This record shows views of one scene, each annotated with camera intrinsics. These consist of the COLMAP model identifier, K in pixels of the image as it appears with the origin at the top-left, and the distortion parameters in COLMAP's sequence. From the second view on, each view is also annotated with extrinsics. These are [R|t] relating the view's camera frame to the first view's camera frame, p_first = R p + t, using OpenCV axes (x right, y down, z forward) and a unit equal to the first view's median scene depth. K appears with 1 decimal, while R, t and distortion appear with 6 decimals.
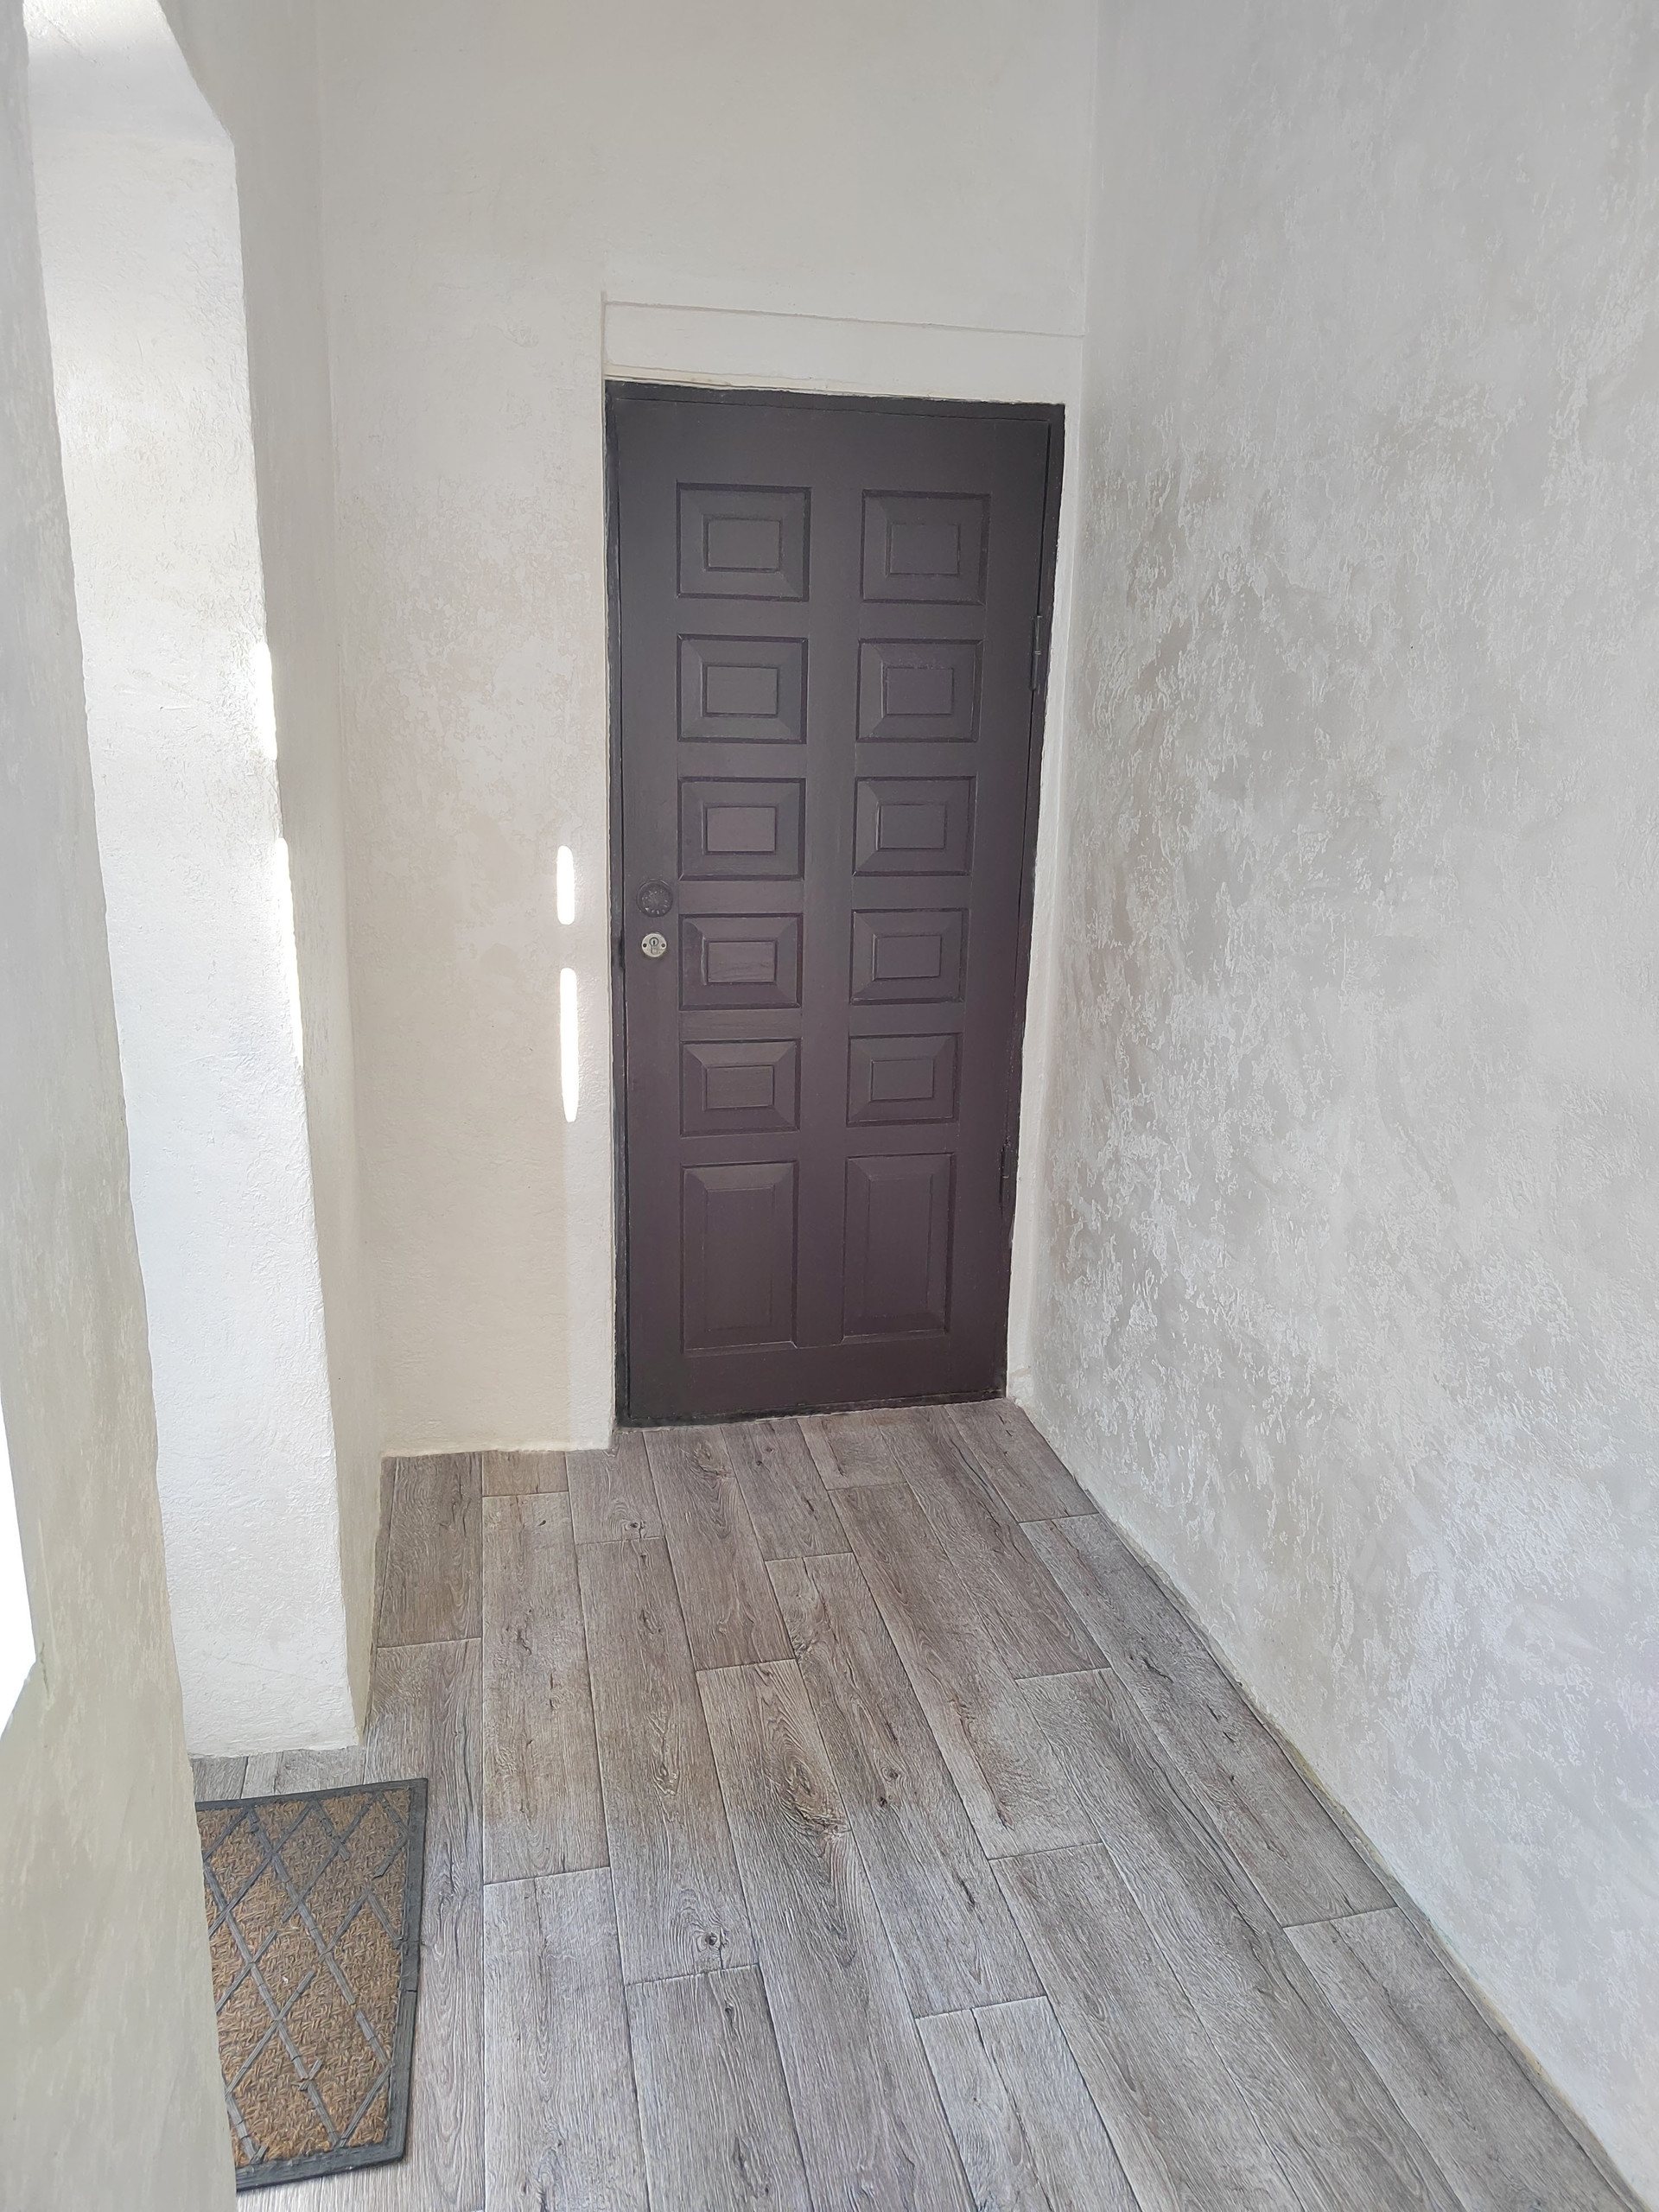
lens RADIAL K [[1506.4, 0, 829.1], [0, 1506.4, 1095.8], [0, 0, 1]] dist [0.003391, 0.002108]
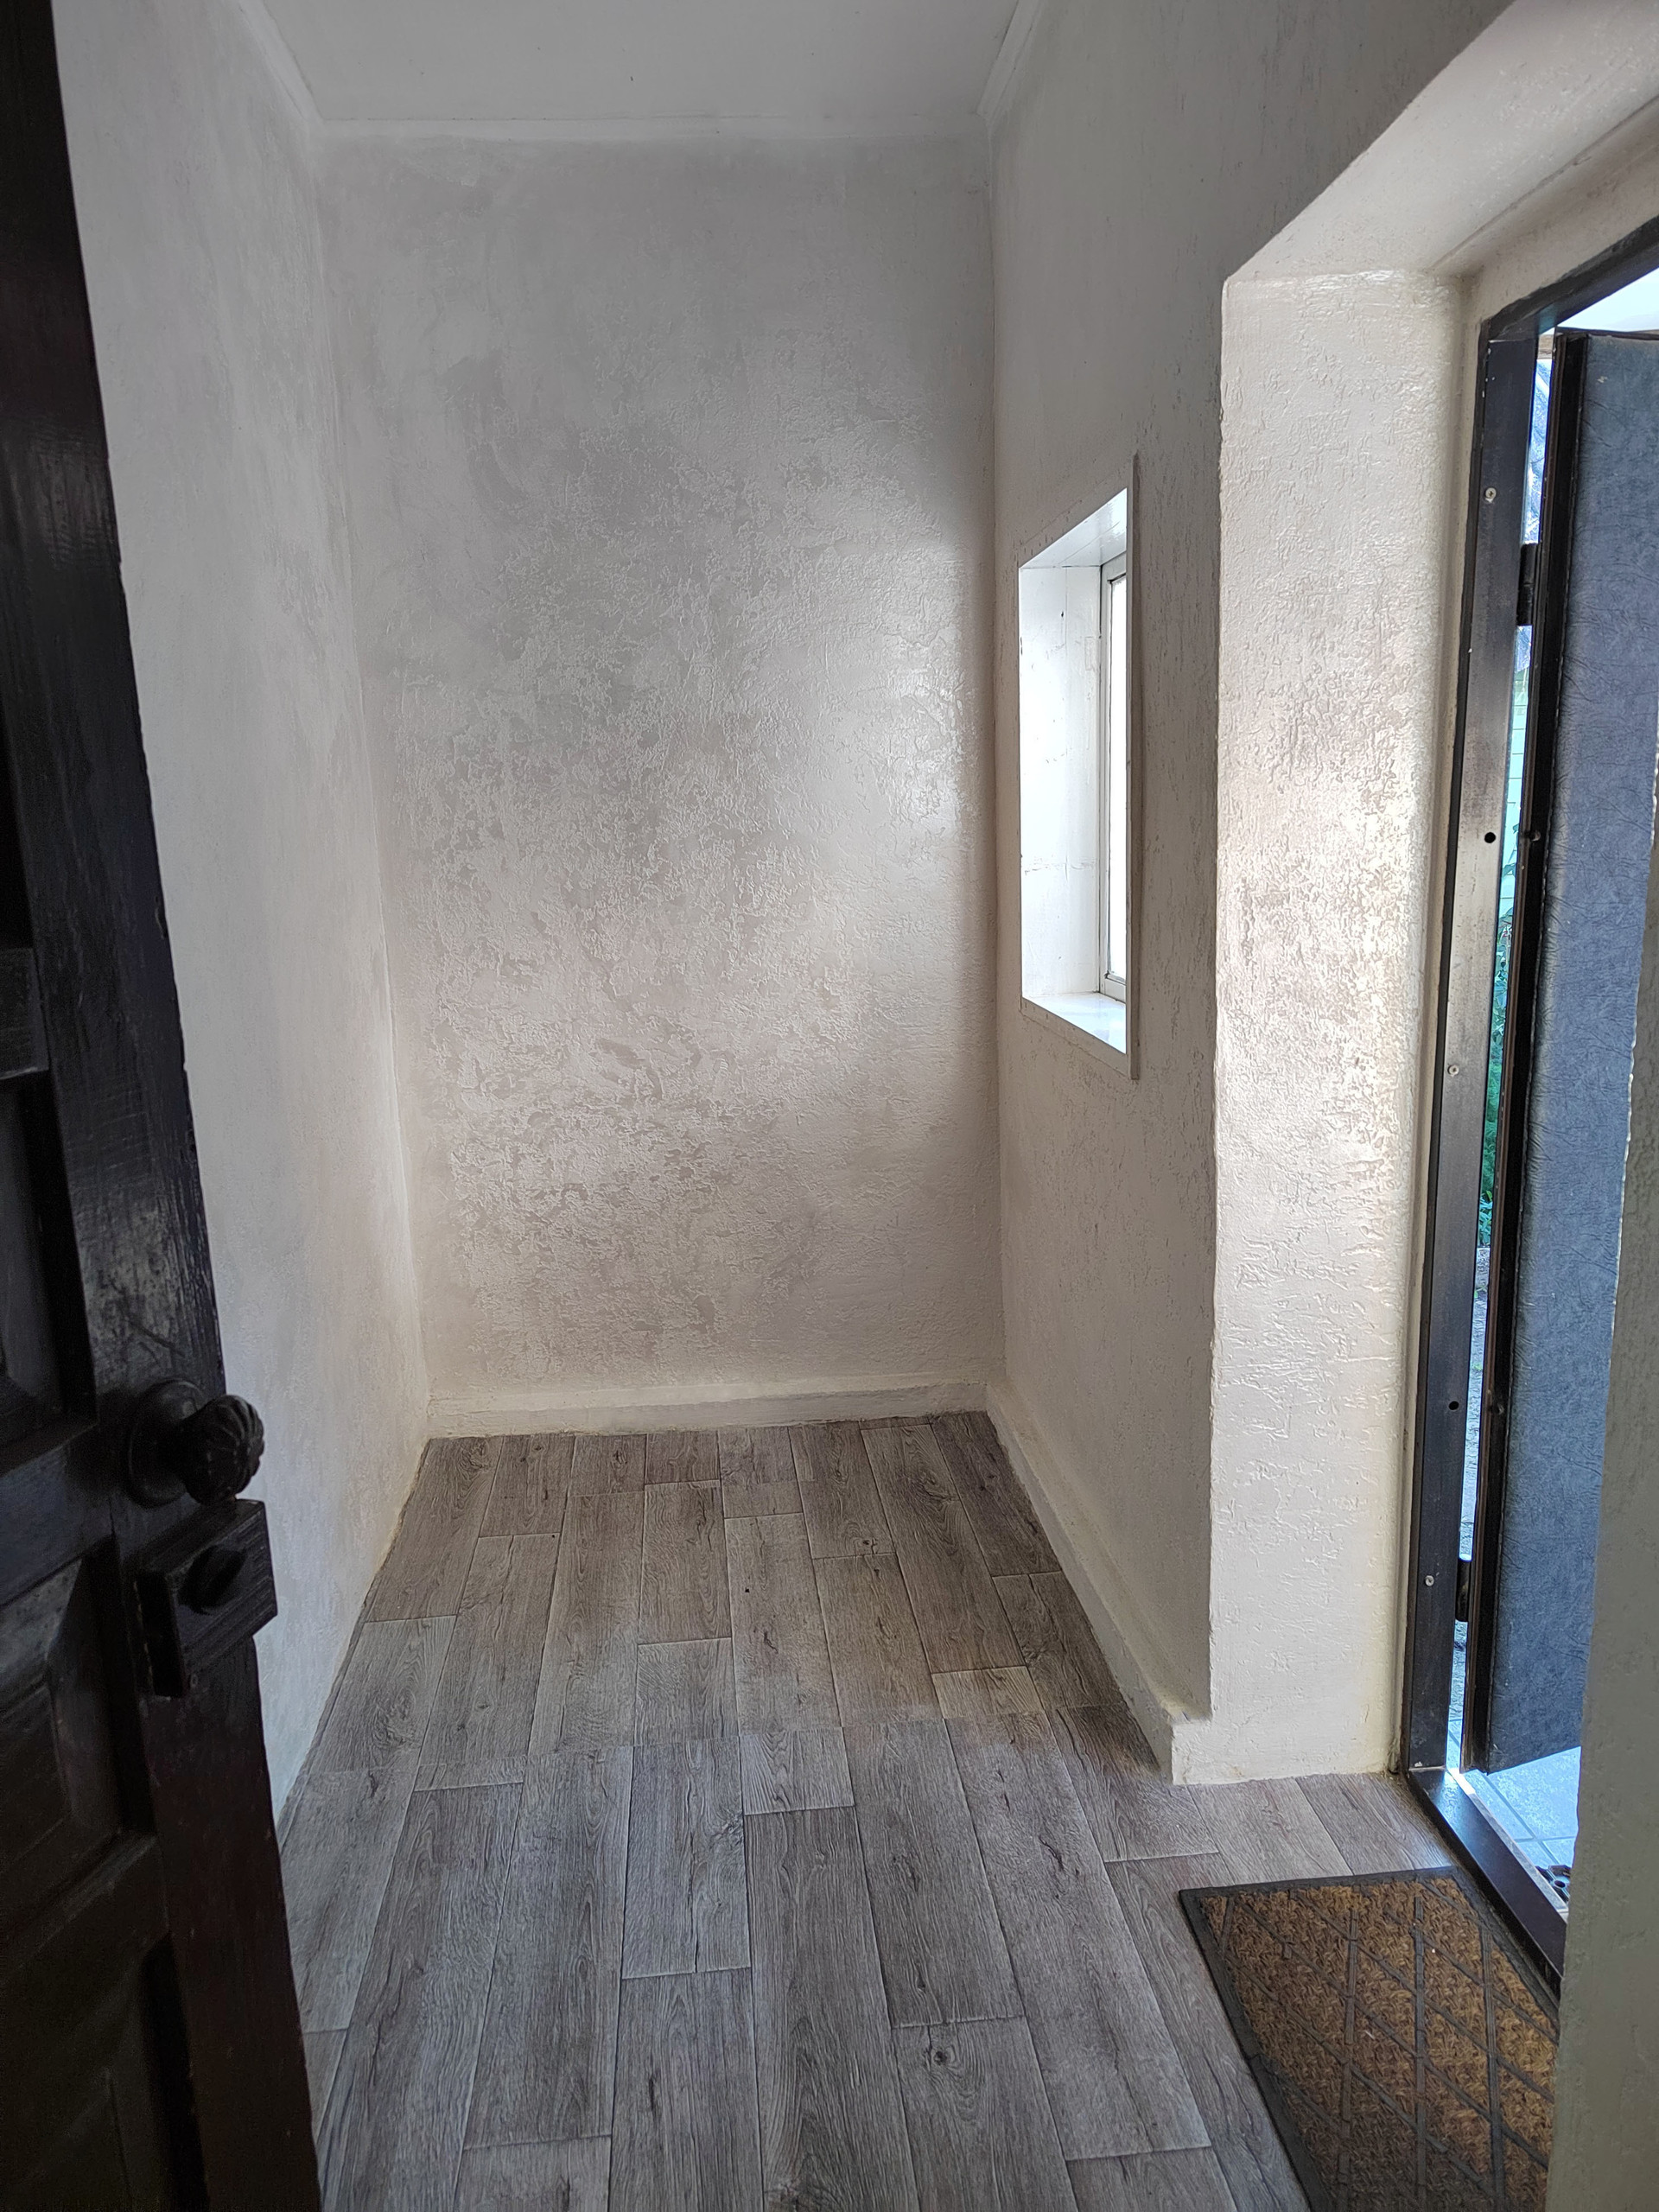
lens RADIAL K [[1506.4, 0, 829.1], [0, 1506.4, 1095.8], [0, 0, 1]] dist [0.003391, 0.002108]
pose [[-0.991364, -0.015008, 0.130278, -0.126369], [0.045494, 0.892375, 0.448995, -0.415844], [-0.122995, 0.451045, -0.883986, 1.611867]]
